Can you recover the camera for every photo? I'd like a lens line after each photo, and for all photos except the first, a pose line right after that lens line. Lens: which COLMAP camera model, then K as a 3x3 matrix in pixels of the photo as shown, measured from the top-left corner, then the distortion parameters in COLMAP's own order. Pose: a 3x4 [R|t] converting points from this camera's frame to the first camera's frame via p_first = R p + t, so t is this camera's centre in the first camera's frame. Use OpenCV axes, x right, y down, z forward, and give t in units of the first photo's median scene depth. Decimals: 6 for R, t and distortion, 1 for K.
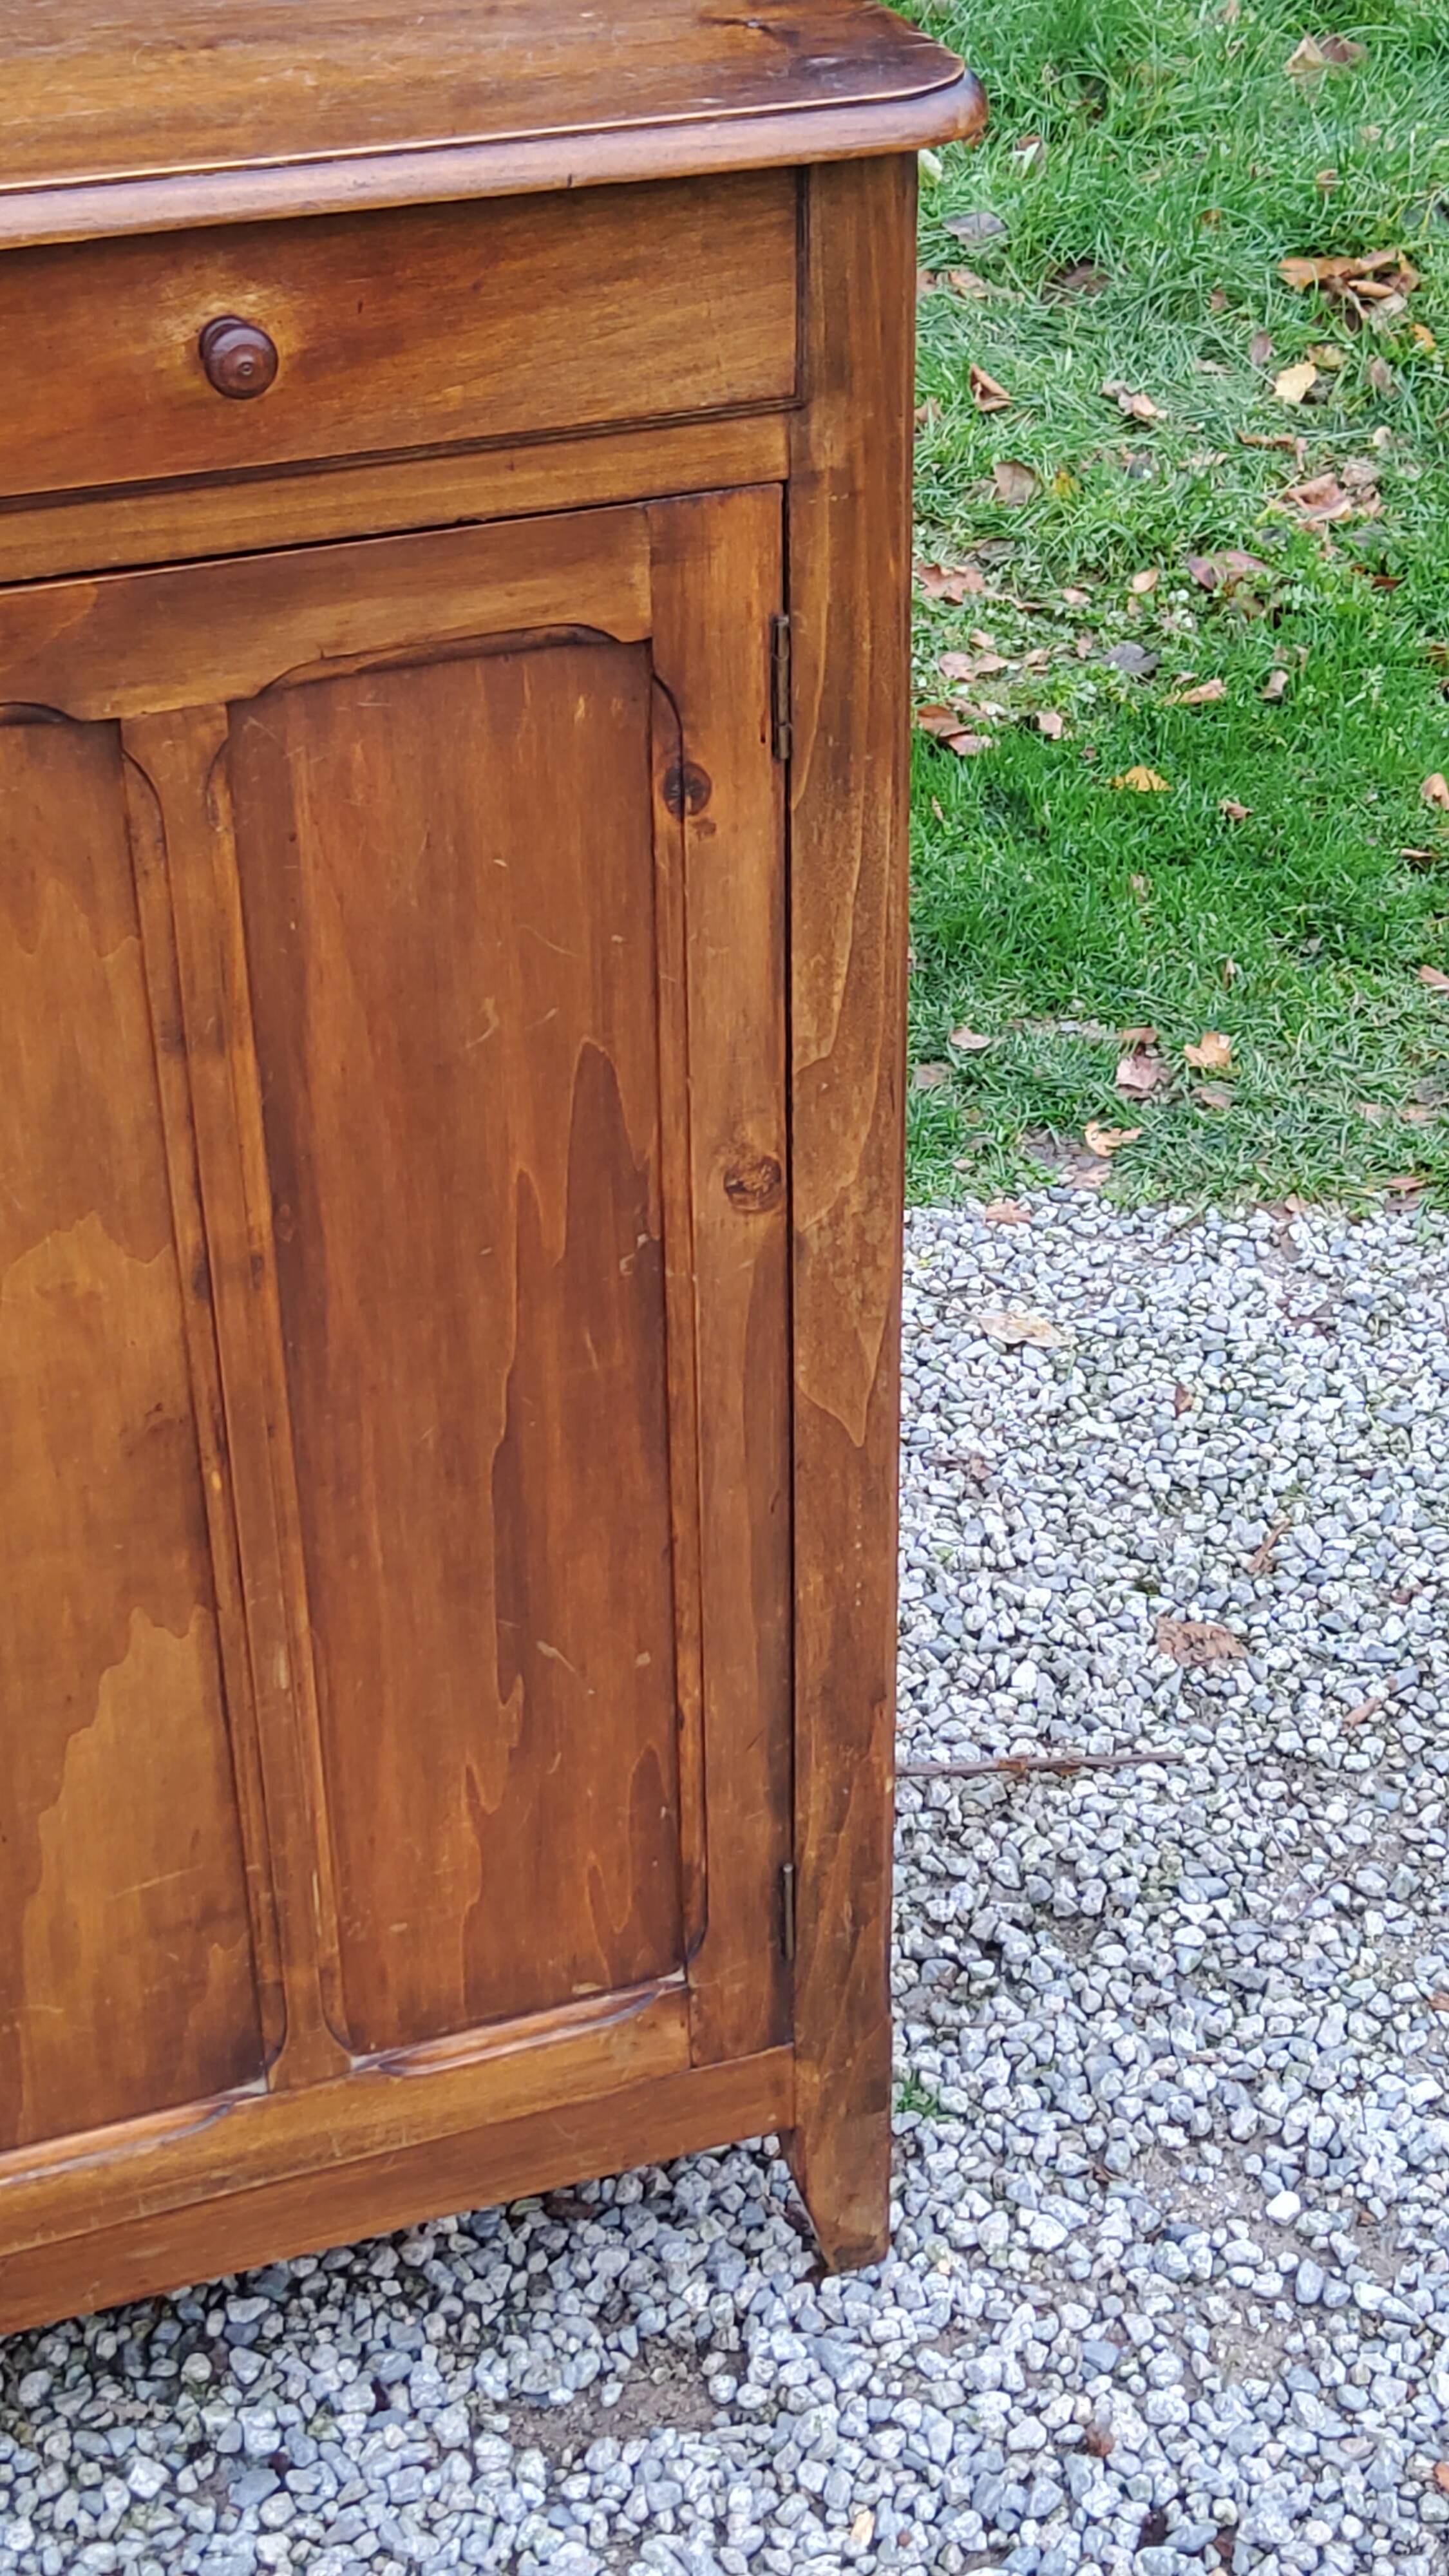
lens RADIAL K [[3851.2, 0, 759.5], [0, 3851.2, 1275.0], [0, 0, 1]] dist [0.187520, -0.549872]
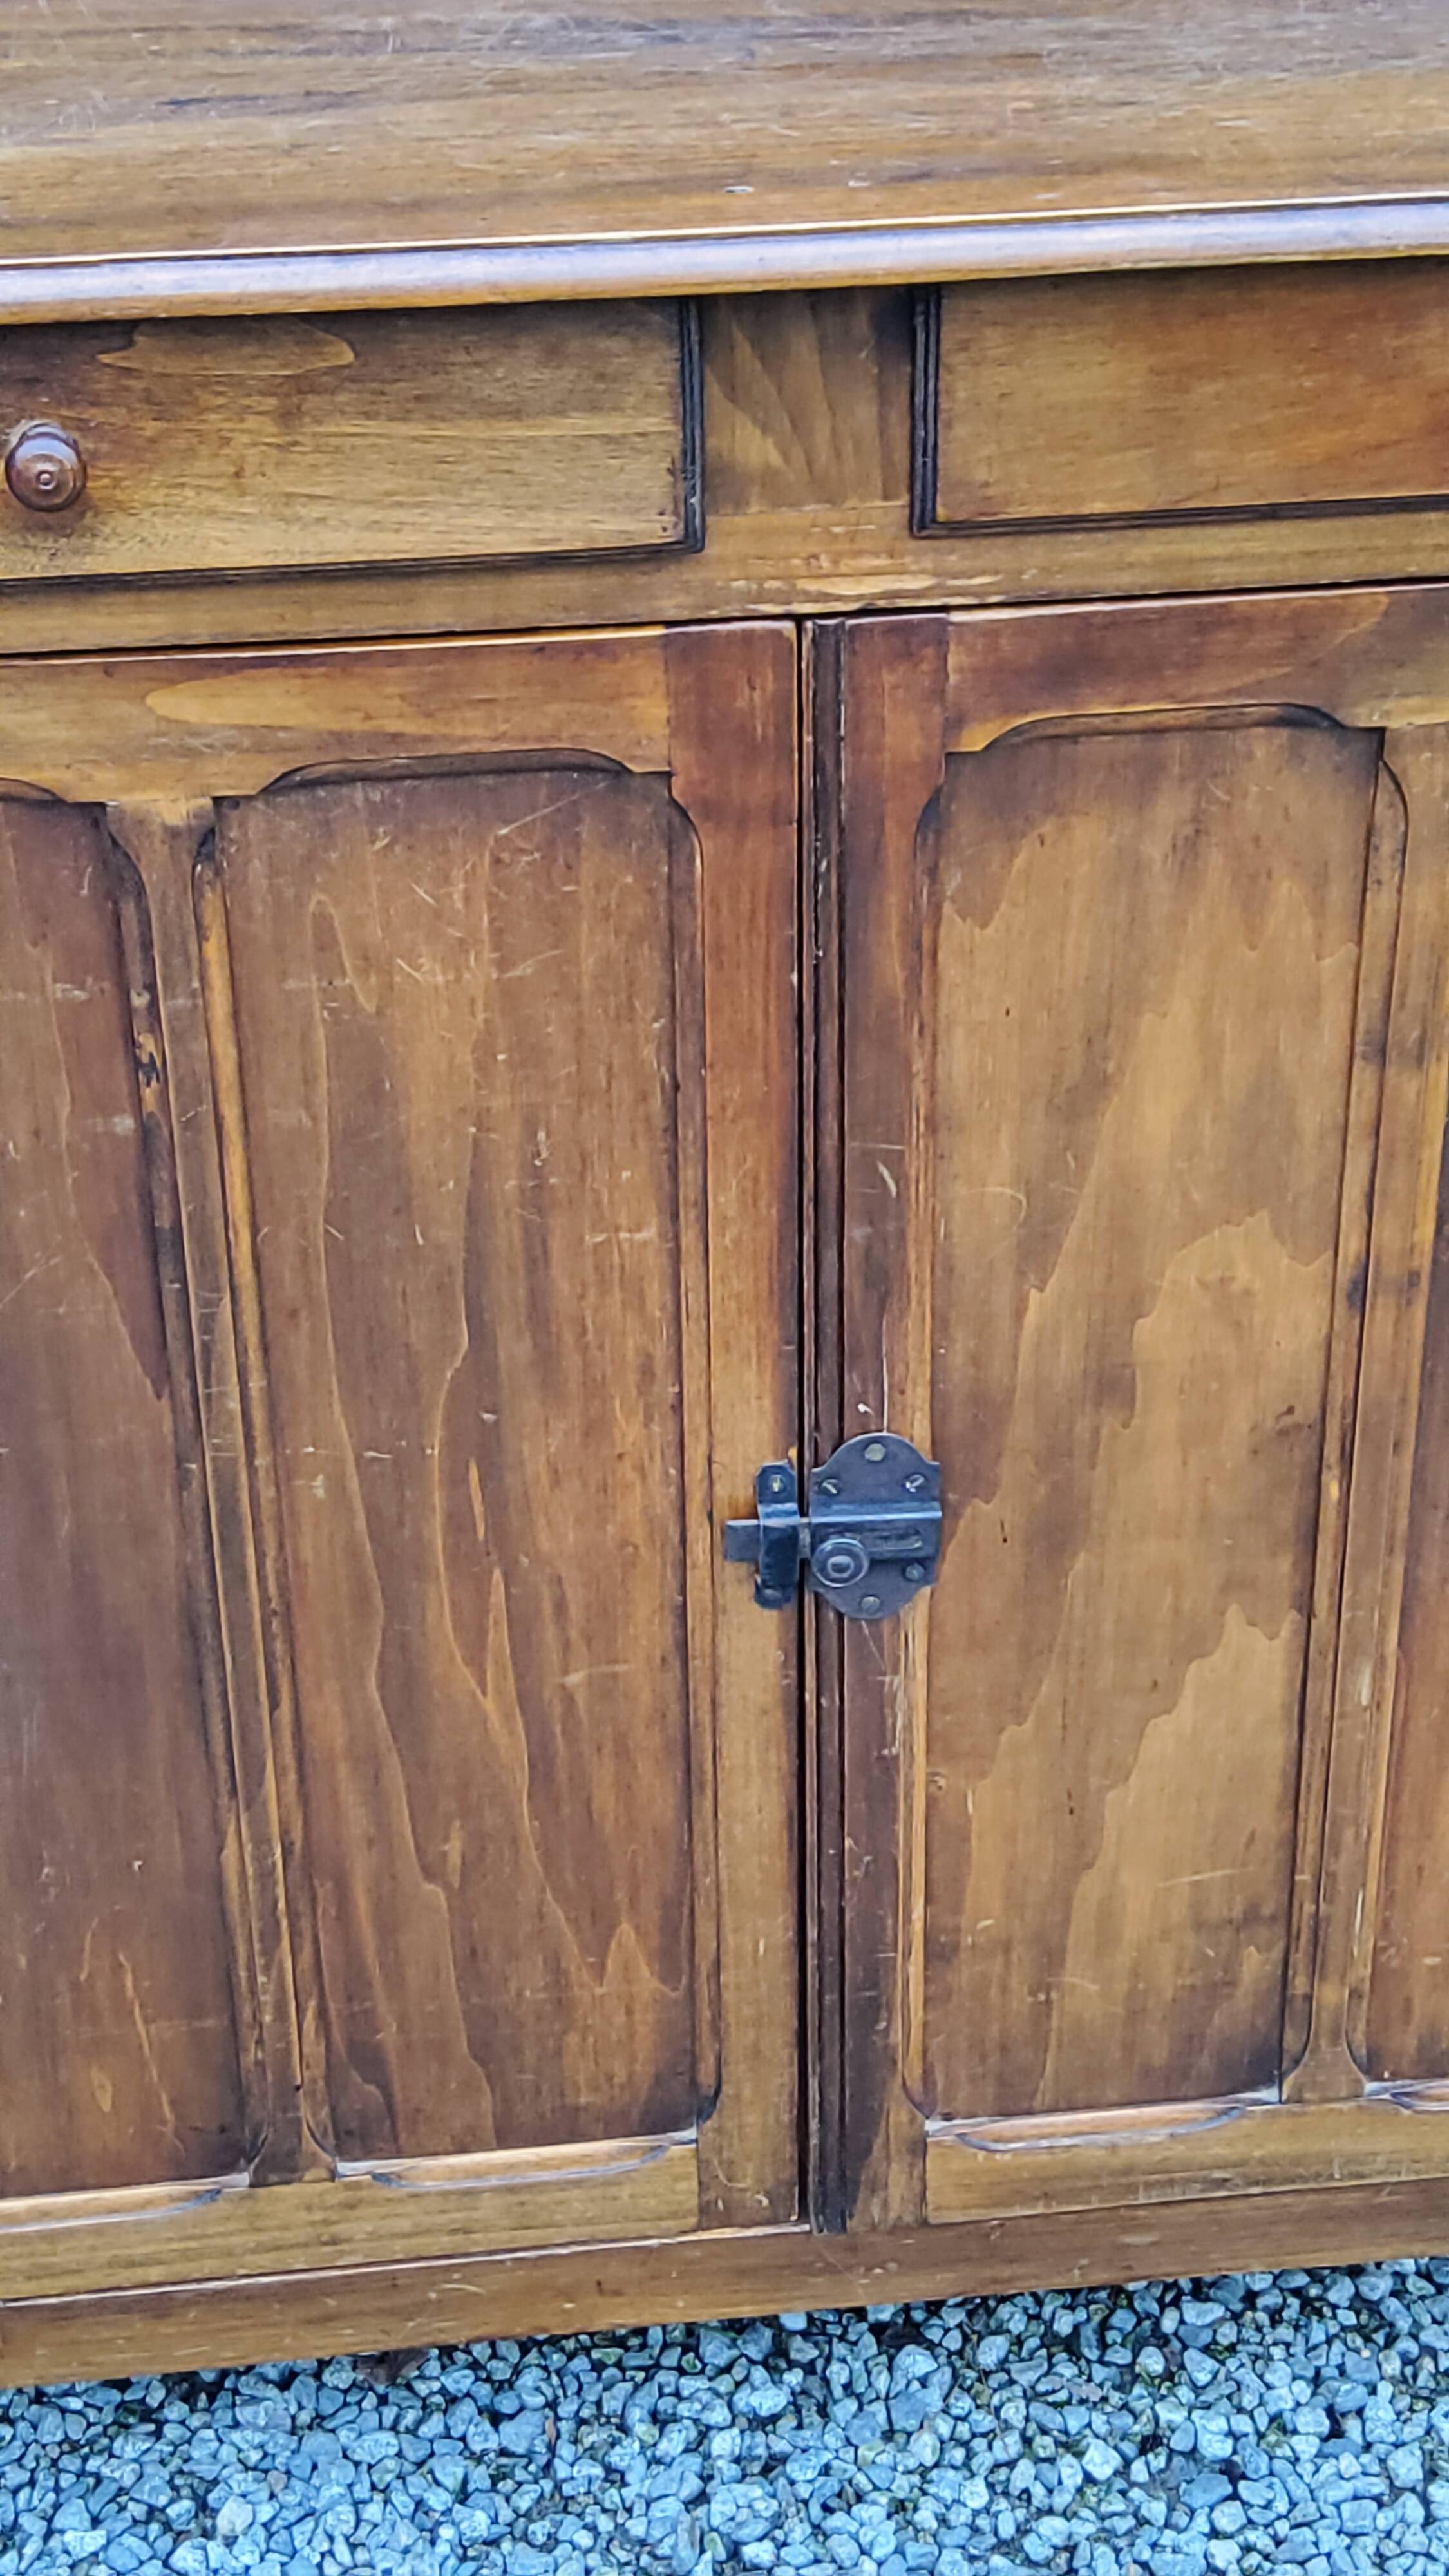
lens RADIAL K [[3857.5, 0, 748.1], [0, 3857.5, 1275.3], [0, 0, 1]] dist [0.191684, -0.581192]
pose [[0.974227, 0.116583, -0.193108, -0.084481], [-0.117964, 0.993008, 0.004376, 0.009610], [0.192268, 0.018517, 0.981168, -0.014700]]
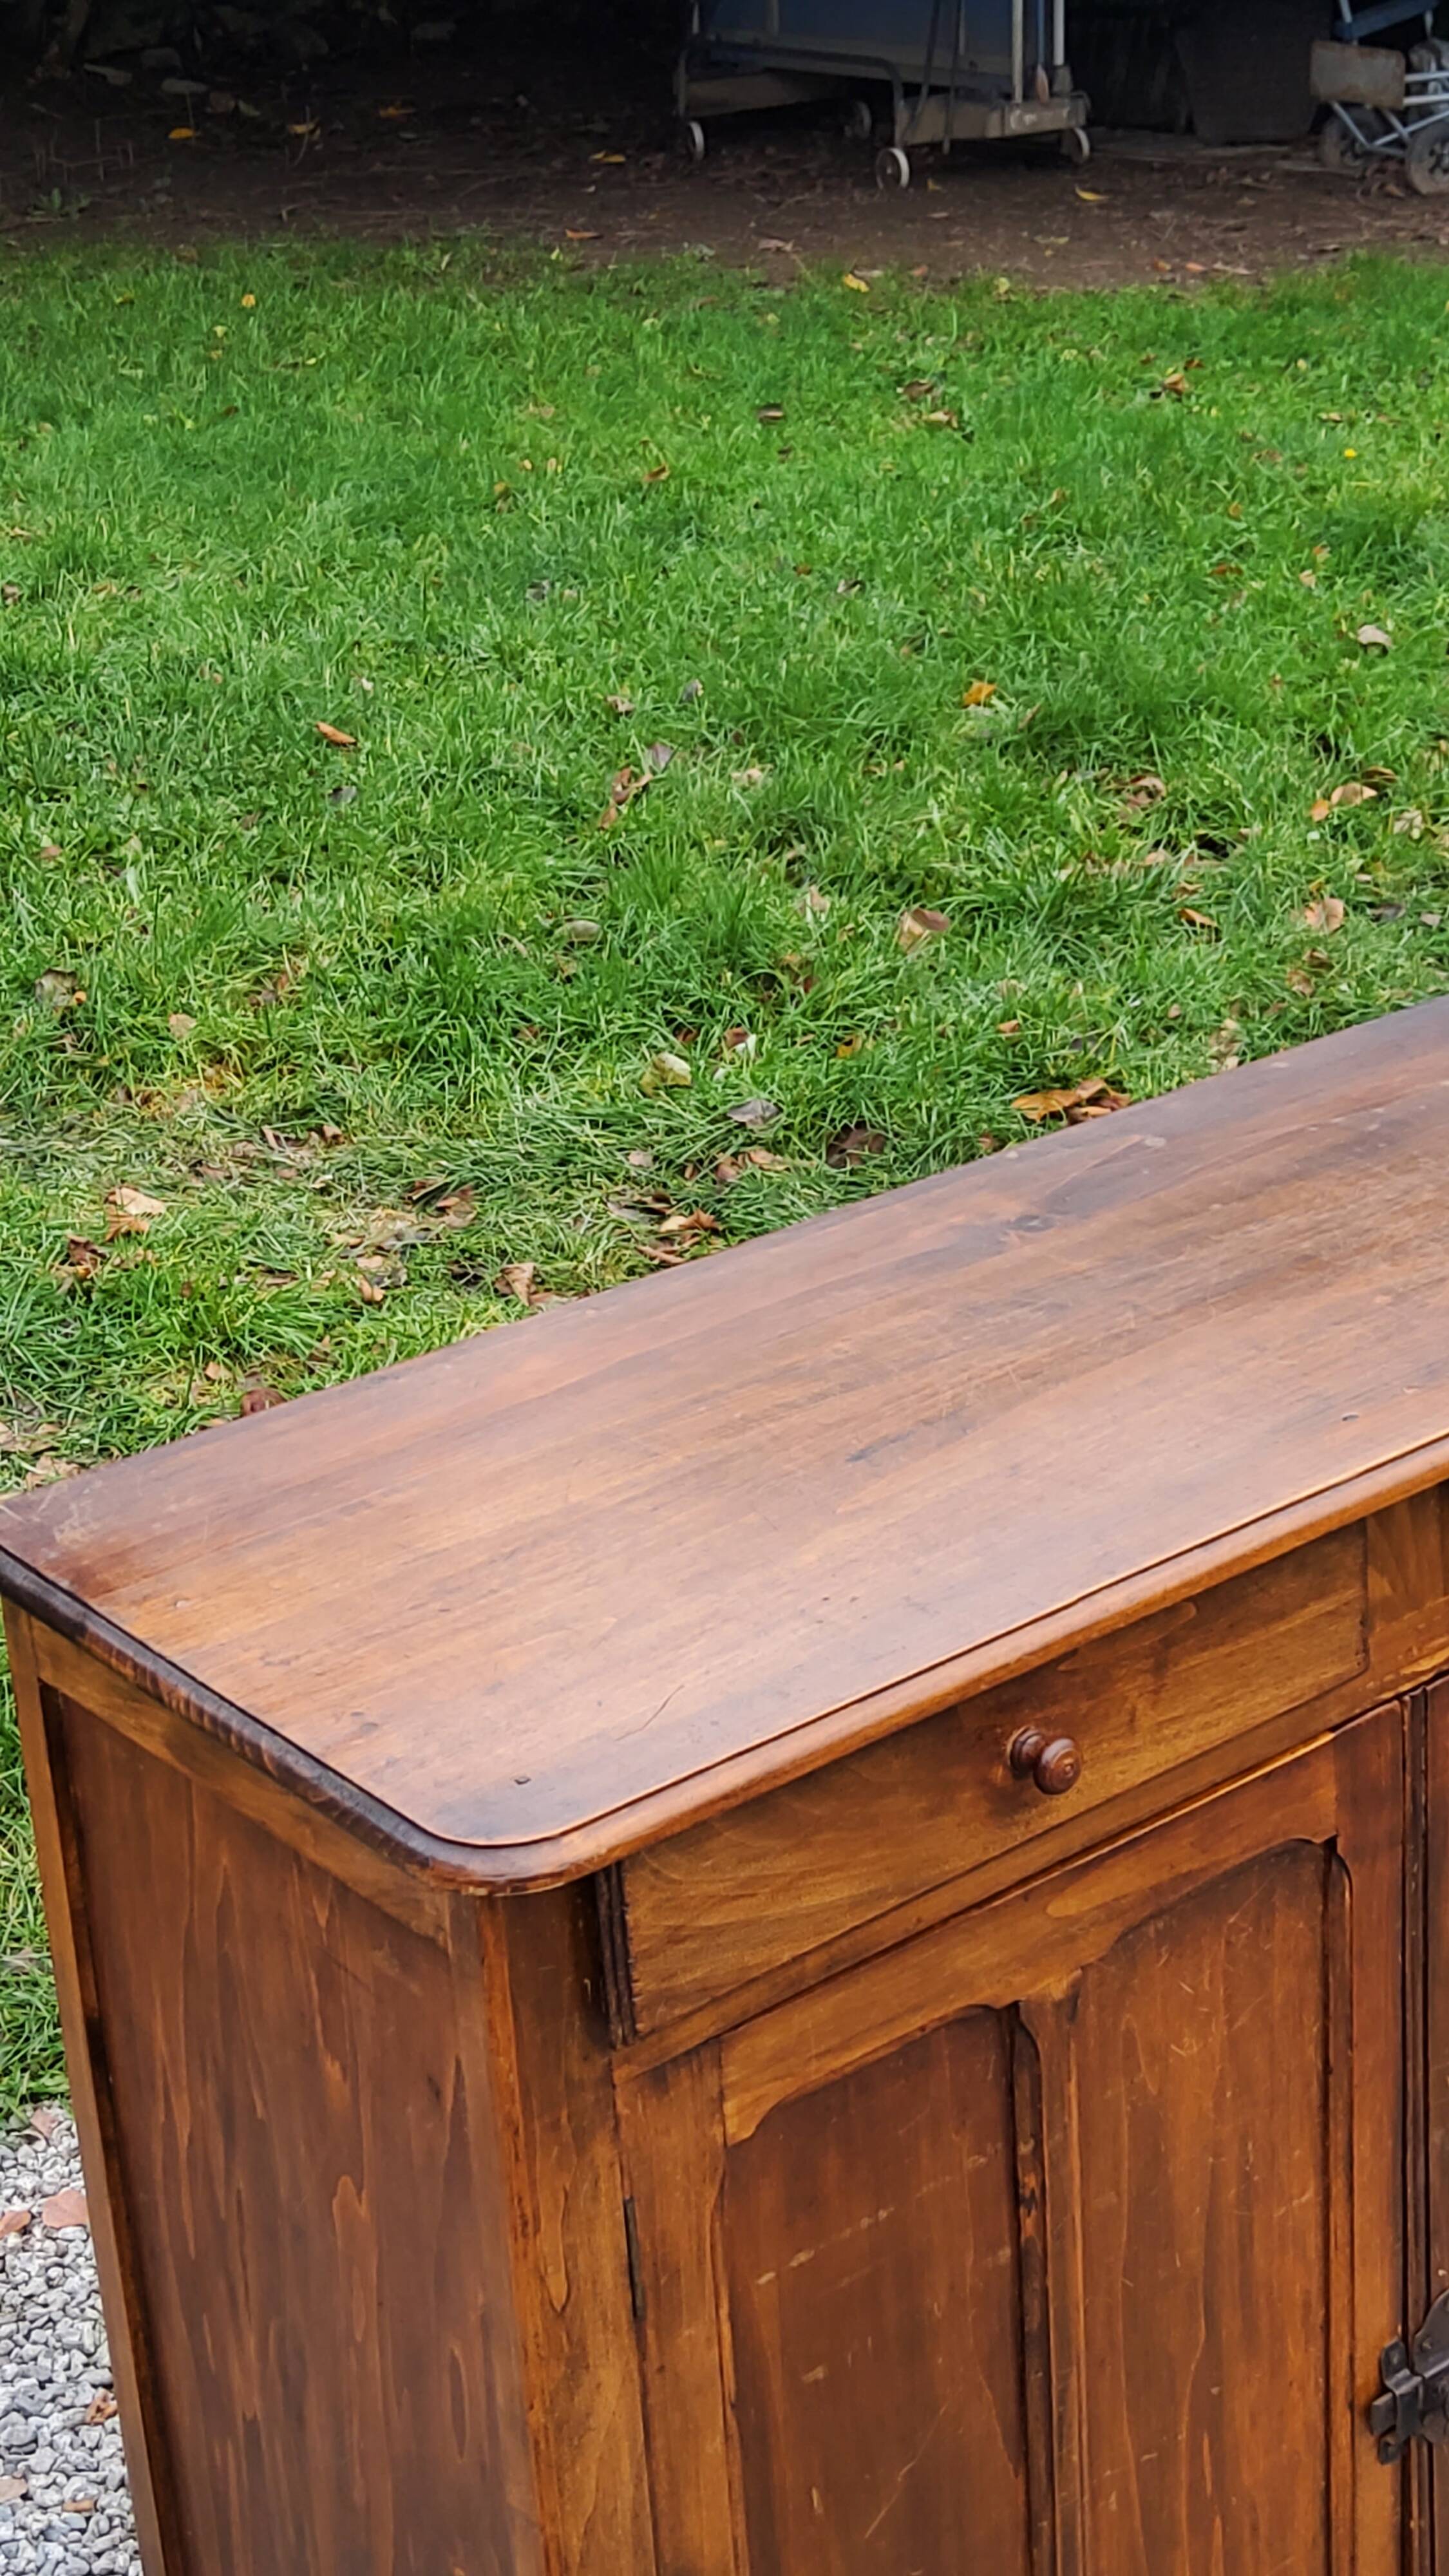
lens RADIAL K [[3829.6, 0, 739.2], [0, 3829.6, 1243.1], [0, 0, 1]] dist [0.186894, -0.577784]
pose [[0.946643, -0.169478, 0.274126, -0.626570], [0.219786, 0.961580, -0.164493, -0.096062], [-0.235716, 0.215965, 0.947522, -0.201257]]
